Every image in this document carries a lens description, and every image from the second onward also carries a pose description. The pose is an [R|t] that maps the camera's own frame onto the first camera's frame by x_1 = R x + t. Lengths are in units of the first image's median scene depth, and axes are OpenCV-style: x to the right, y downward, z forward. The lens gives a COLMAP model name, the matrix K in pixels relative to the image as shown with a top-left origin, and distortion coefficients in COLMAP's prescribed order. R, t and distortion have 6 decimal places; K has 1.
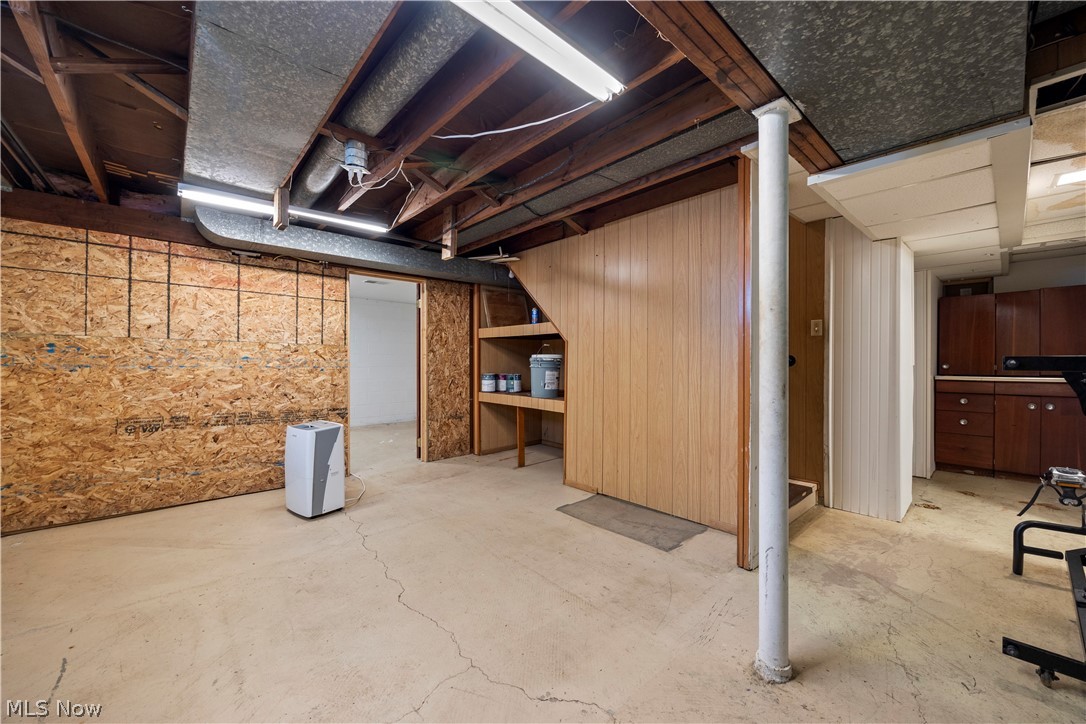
lens RADIAL K [[419.4, 0, 540.2], [0, 419.4, 363.7], [0, 0, 1]] dist [0.000189, 0.000052]
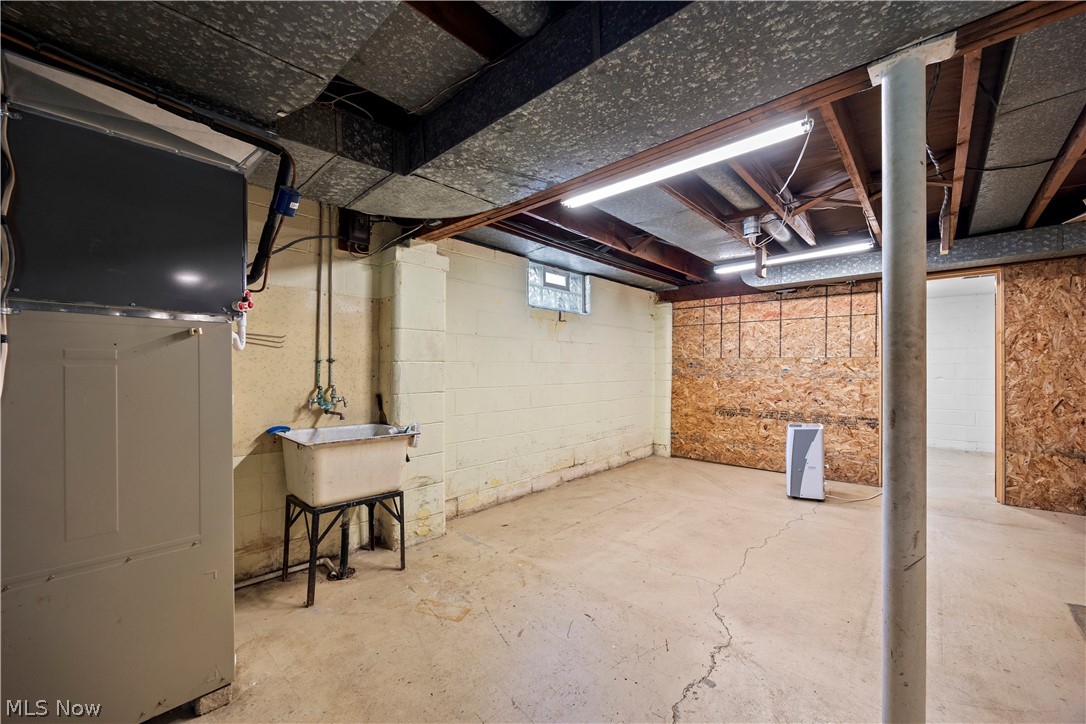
lens RADIAL K [[419.4, 0, 538.6], [0, 419.4, 367.7], [0, 0, 1]] dist [0.000189, 0.000052]
pose [[0.091838, -0.005812, -0.995757, 0.552273], [-0.004733, 0.999969, -0.006273, -0.008890], [0.995763, 0.005289, 0.091808, 0.107126]]
